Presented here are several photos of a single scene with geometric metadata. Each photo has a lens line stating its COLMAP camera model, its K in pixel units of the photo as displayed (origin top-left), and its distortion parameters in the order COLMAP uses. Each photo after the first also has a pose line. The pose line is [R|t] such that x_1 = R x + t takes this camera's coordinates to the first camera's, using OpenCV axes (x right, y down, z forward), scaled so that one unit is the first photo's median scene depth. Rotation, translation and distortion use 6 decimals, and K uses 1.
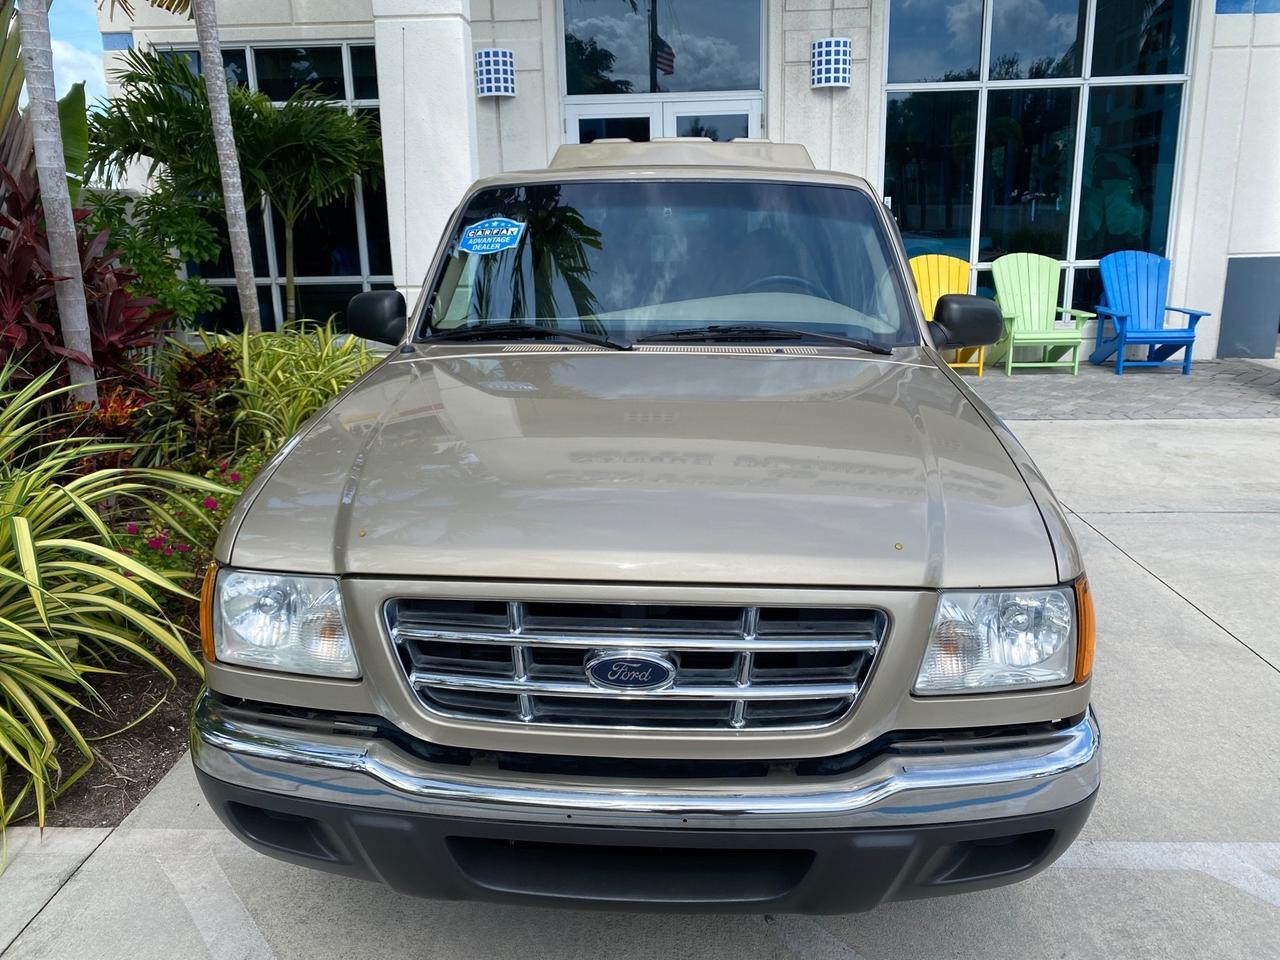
lens RADIAL K [[985.3, 0, 632.6], [0, 985.3, 475.2], [0, 0, 1]] dist [0.017207, -0.018094]
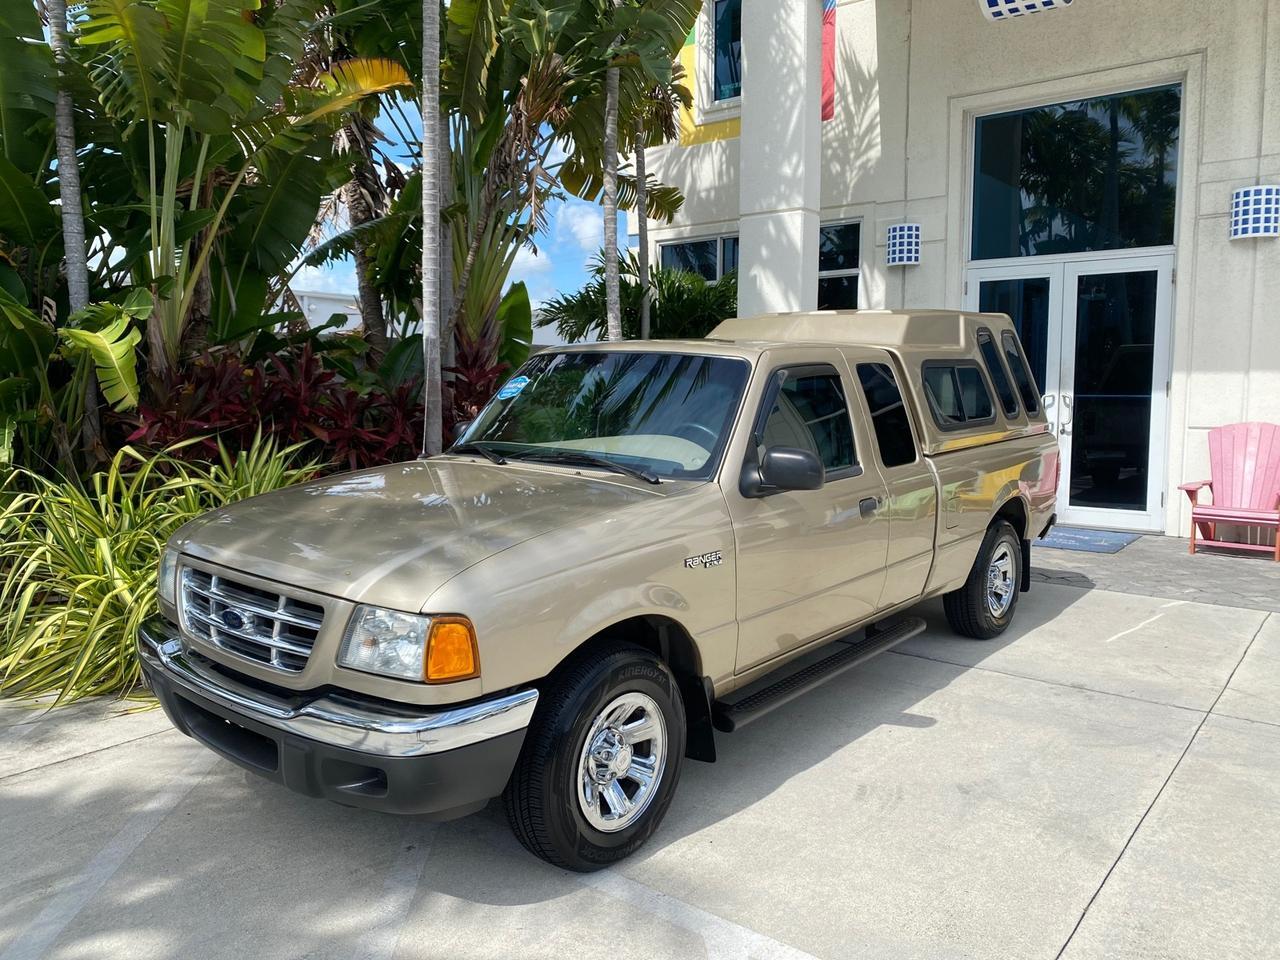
lens RADIAL K [[985.3, 0, 641.8], [0, 985.3, 468.8], [0, 0, 1]] dist [0.017207, -0.018094]
pose [[0.802118, 0.074989, -0.592438, 0.962703], [-0.162614, 0.982021, -0.095867, -0.014320], [0.574598, 0.173236, 0.799892, -0.053966]]
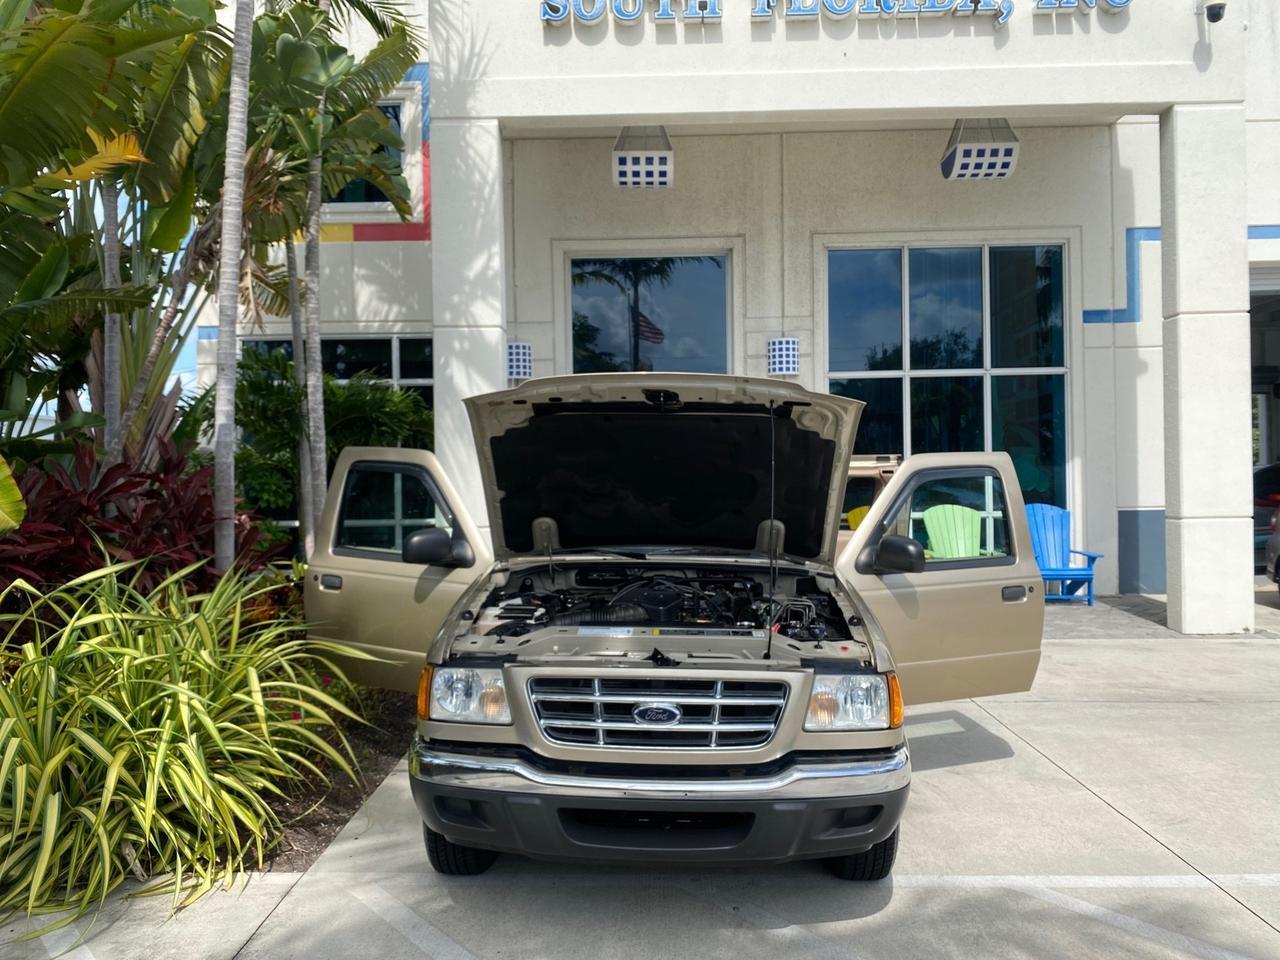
lens RADIAL K [[985.3, 0, 629.6], [0, 985.3, 477.2], [0, 0, 1]] dist [0.017207, -0.018094]
pose [[0.999800, 0.008085, 0.018304, -0.054147], [-0.003382, 0.969851, -0.243675, 0.124216], [-0.019722, 0.243565, 0.969684, -0.564244]]
